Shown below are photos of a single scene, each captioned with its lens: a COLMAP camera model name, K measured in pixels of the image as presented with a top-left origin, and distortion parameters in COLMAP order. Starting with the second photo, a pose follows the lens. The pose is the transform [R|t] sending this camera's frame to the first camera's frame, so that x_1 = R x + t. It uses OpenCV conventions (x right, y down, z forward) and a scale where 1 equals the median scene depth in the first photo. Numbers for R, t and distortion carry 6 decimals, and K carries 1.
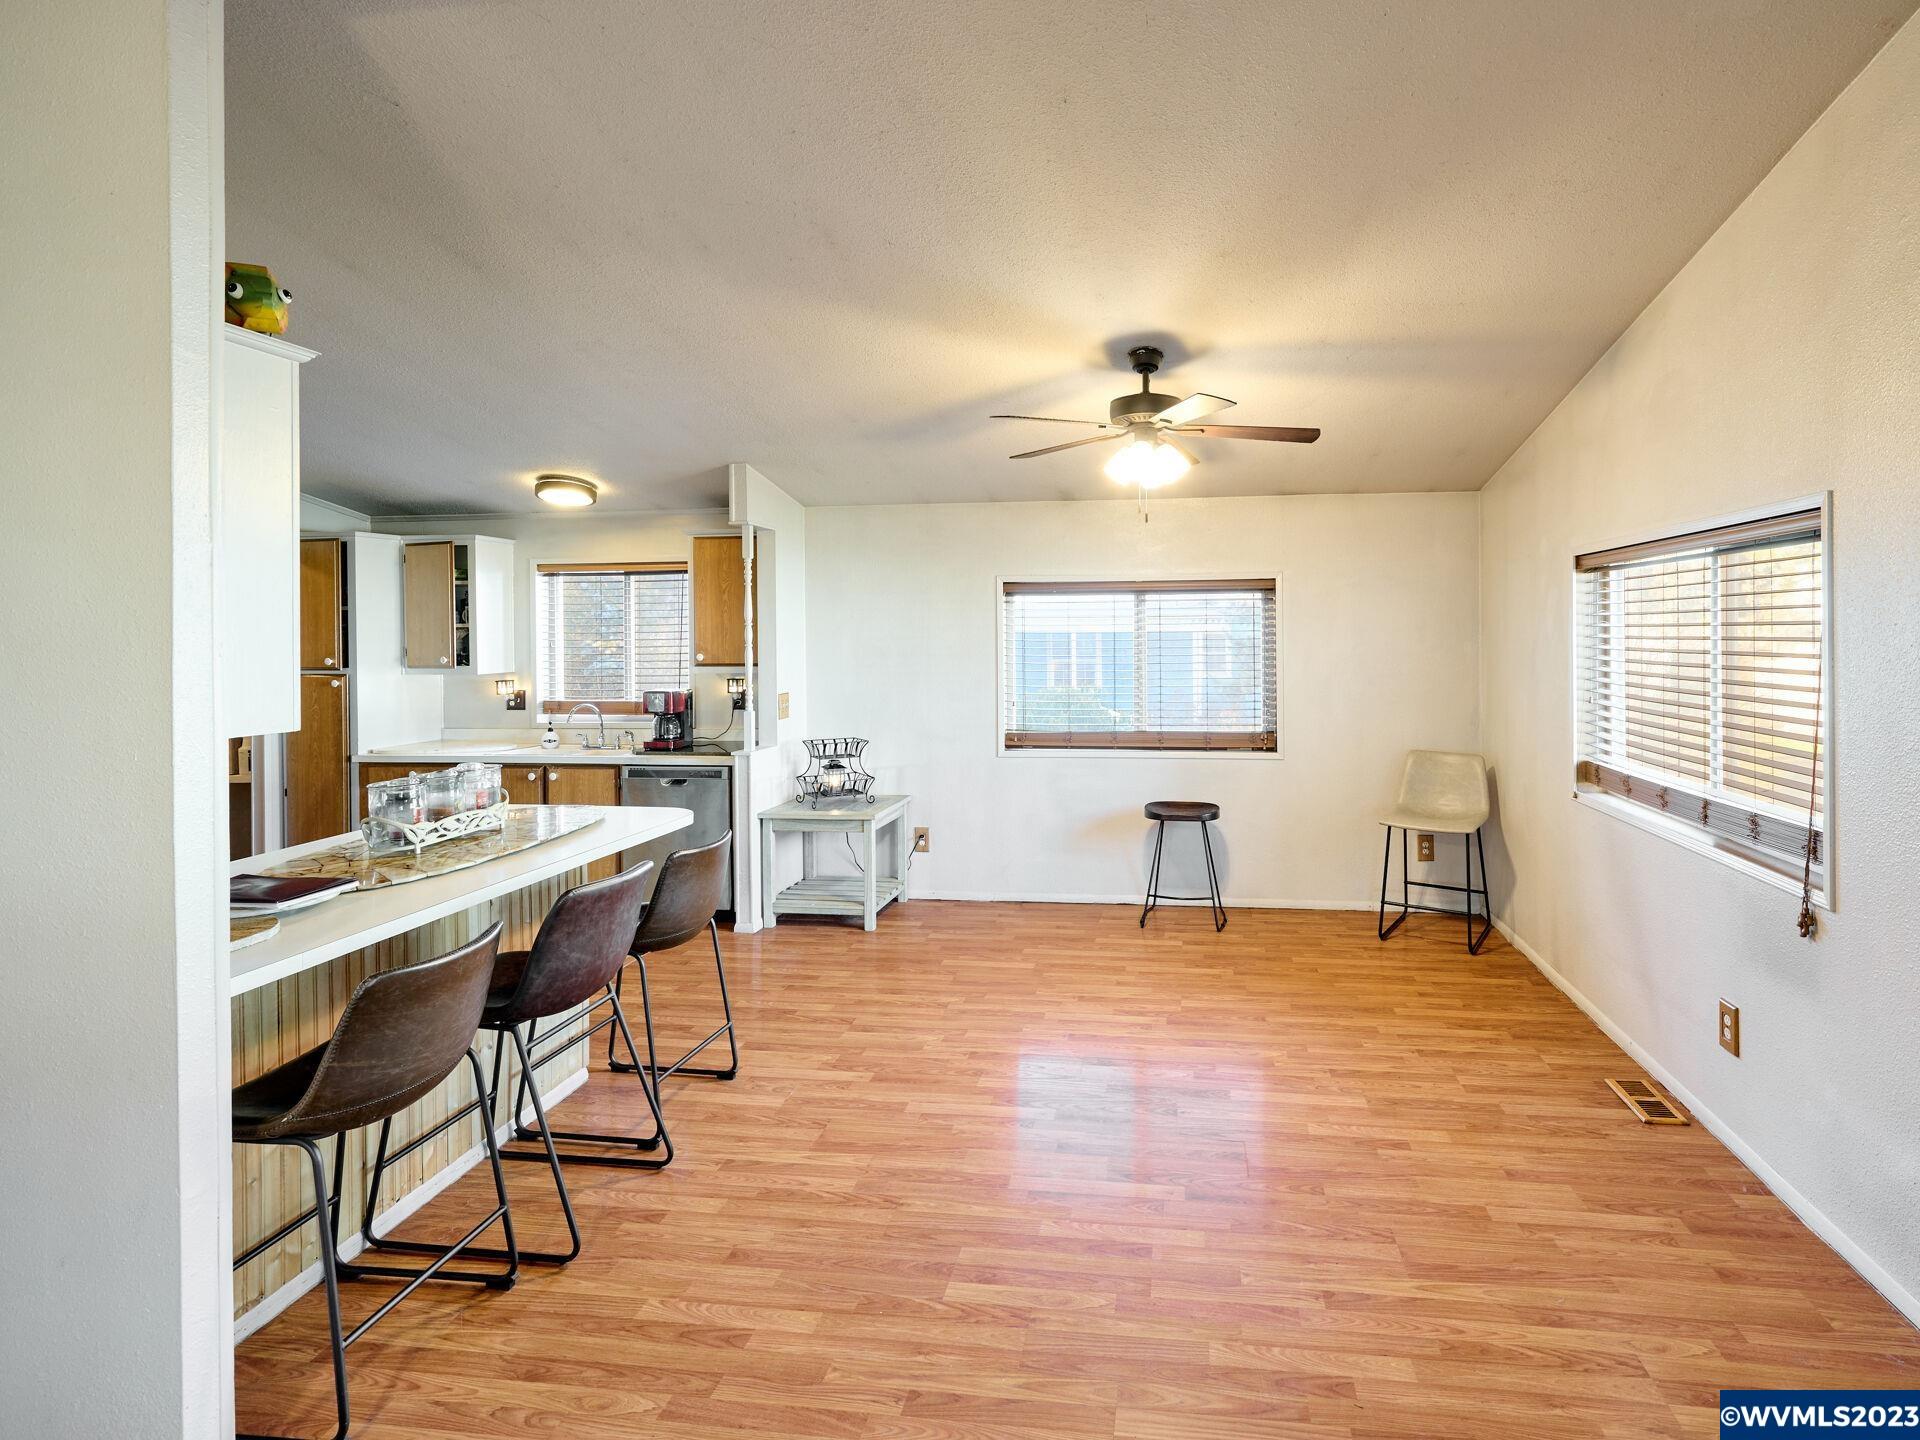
lens RADIAL K [[943.5, 0, 1069.6], [0, 943.5, 639.5], [0, 0, 1]] dist [-0.003050, 0.000072]
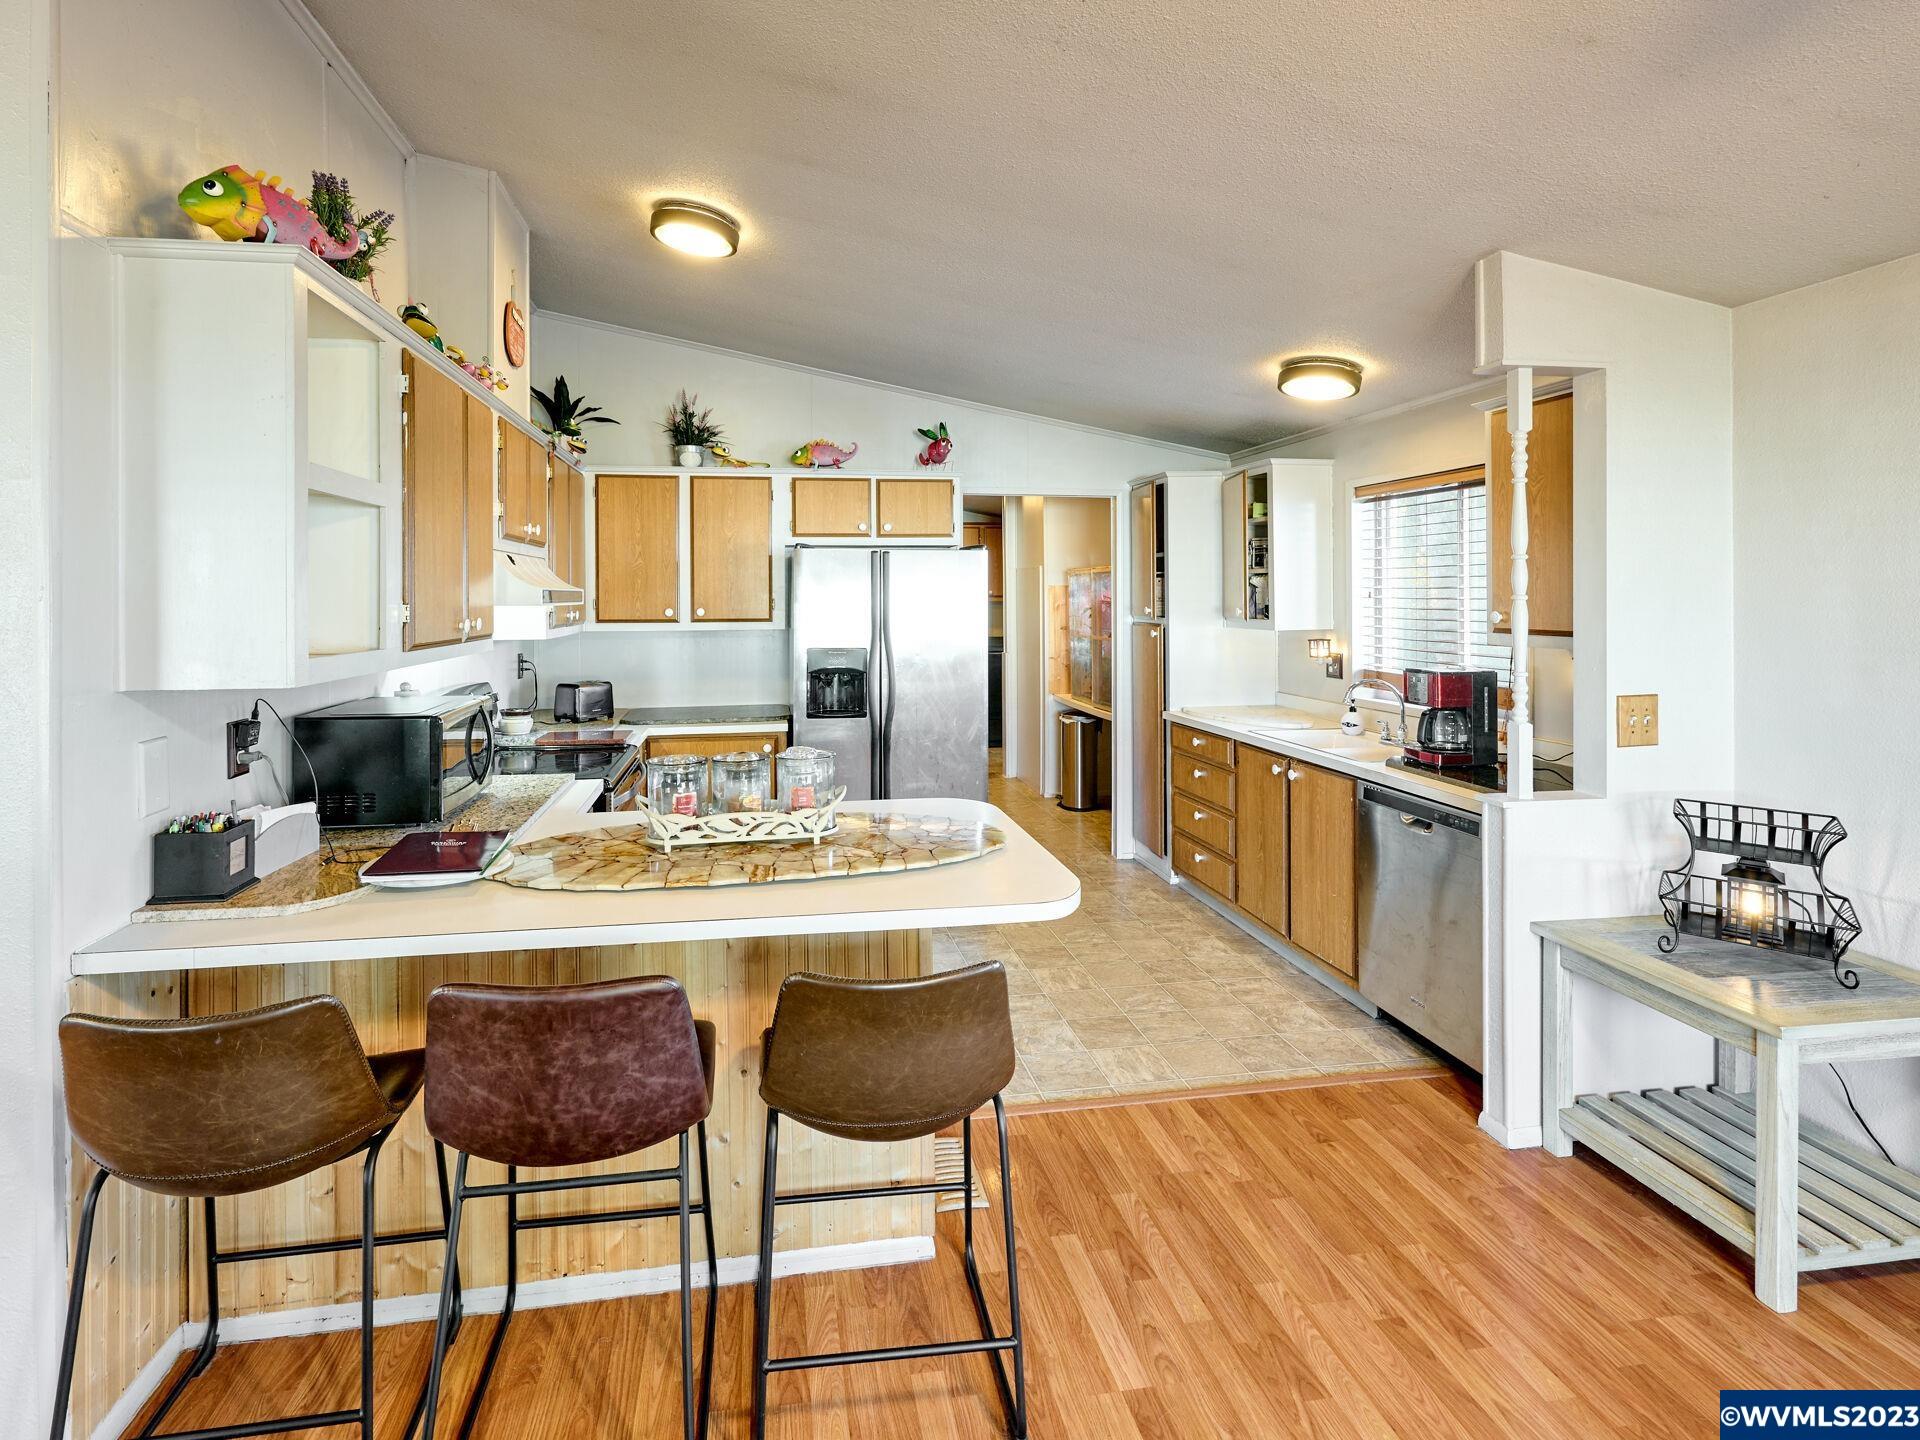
lens RADIAL K [[943.5, 0, 921.6], [0, 943.5, 600.2], [0, 0, 1]] dist [-0.003050, 0.000072]
pose [[0.270719, 0.011852, -0.962585, 0.072597], [-0.000297, 0.999925, 0.012228, 0.001650], [0.962658, -0.003025, 0.270703, 0.535007]]
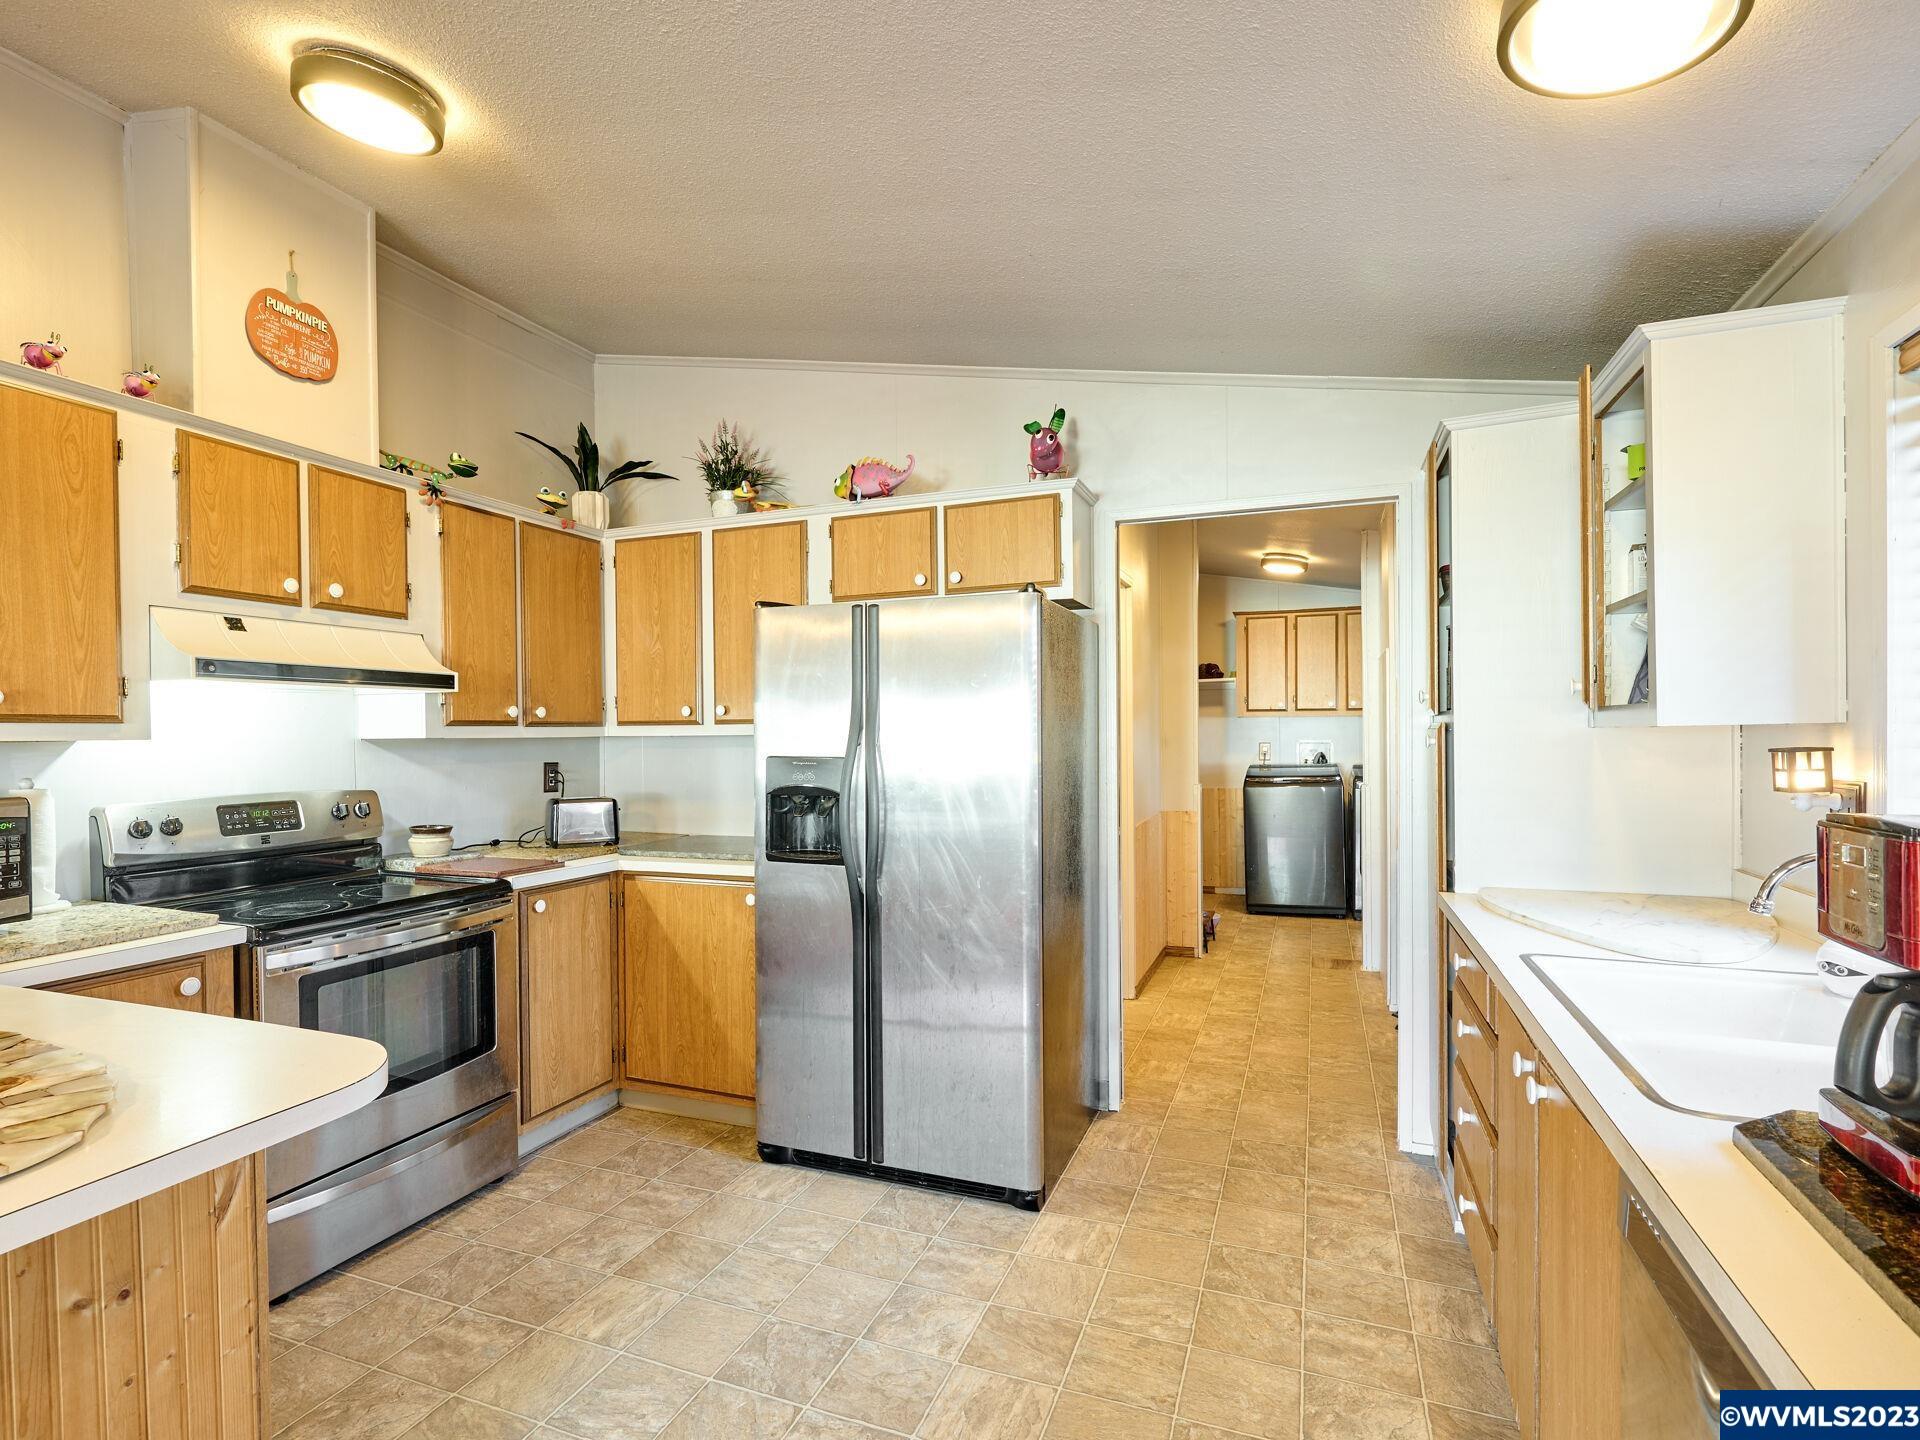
lens RADIAL K [[943.5, 0, 942.6], [0, 943.5, 744.0], [0, 0, 1]] dist [-0.003050, 0.000072]
pose [[-0.240708, 0.018737, -0.970417, -0.269646], [0.008053, 0.999818, 0.017307, 0.041299], [0.970564, -0.003649, -0.240815, 0.928037]]
